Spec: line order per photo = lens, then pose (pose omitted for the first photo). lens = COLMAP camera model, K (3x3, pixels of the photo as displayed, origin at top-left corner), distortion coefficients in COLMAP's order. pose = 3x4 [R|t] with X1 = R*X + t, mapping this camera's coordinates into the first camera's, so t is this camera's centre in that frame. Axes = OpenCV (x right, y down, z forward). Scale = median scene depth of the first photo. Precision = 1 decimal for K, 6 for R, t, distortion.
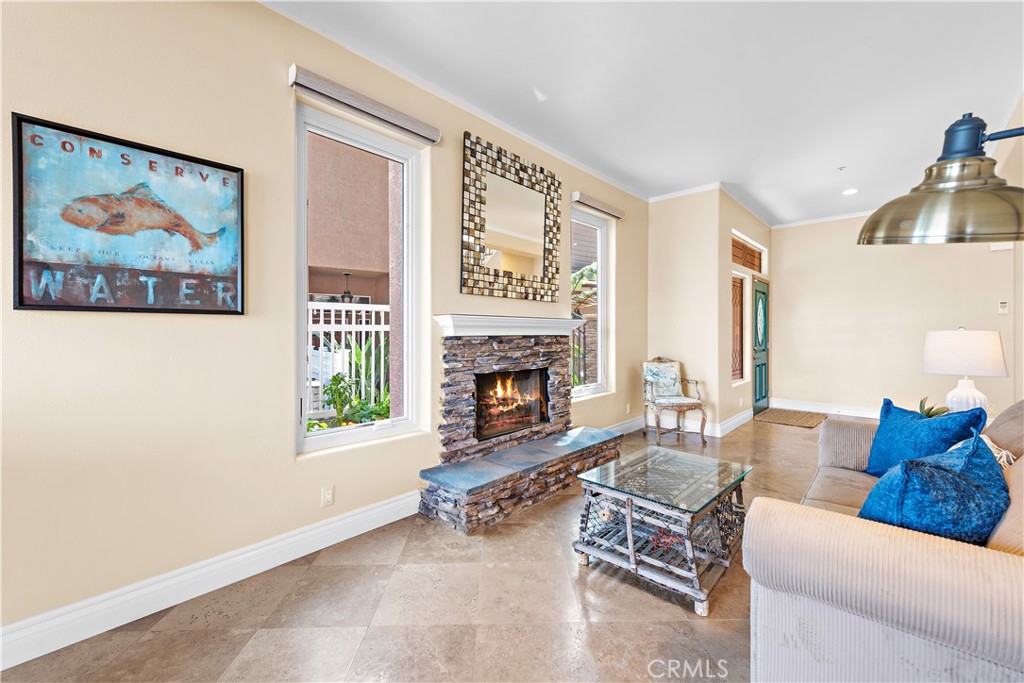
lens RADIAL K [[404.6, 0, 512.7], [0, 404.6, 337.8], [0, 0, 1]] dist [0.001627, -0.000191]
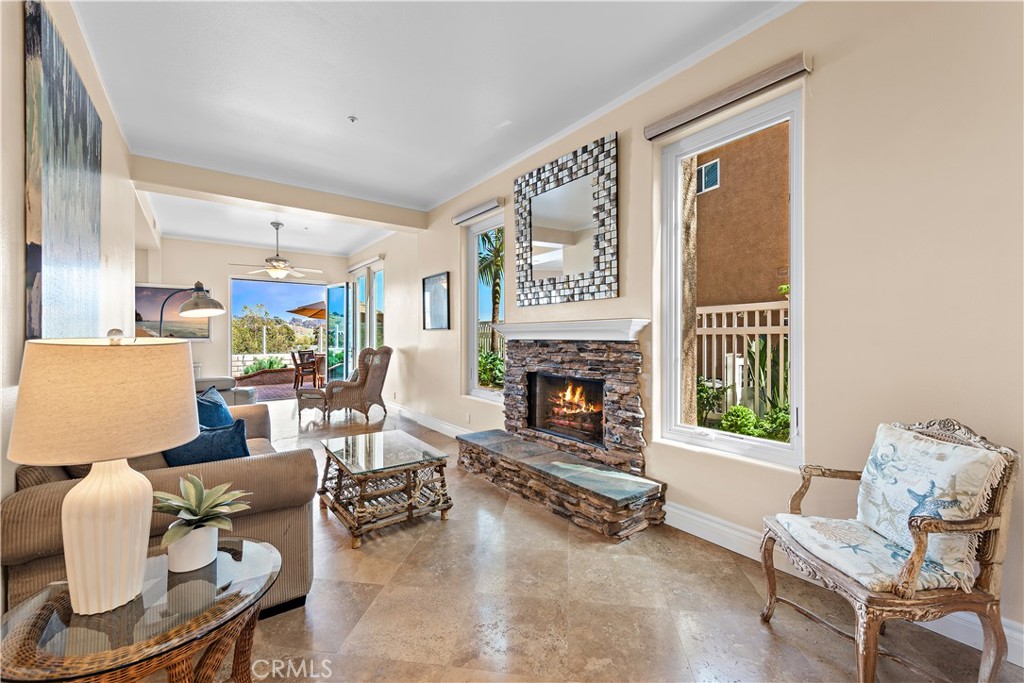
lens RADIAL K [[414.5, 0, 512.0], [0, 414.5, 341.5], [0, 0, 1]] dist [0.008095, -0.000249]
pose [[-0.171621, 0.014978, -0.985049, 1.010947], [-0.009012, 0.999819, 0.016773, -0.017471], [0.985122, 0.011756, -0.171455, 1.037334]]
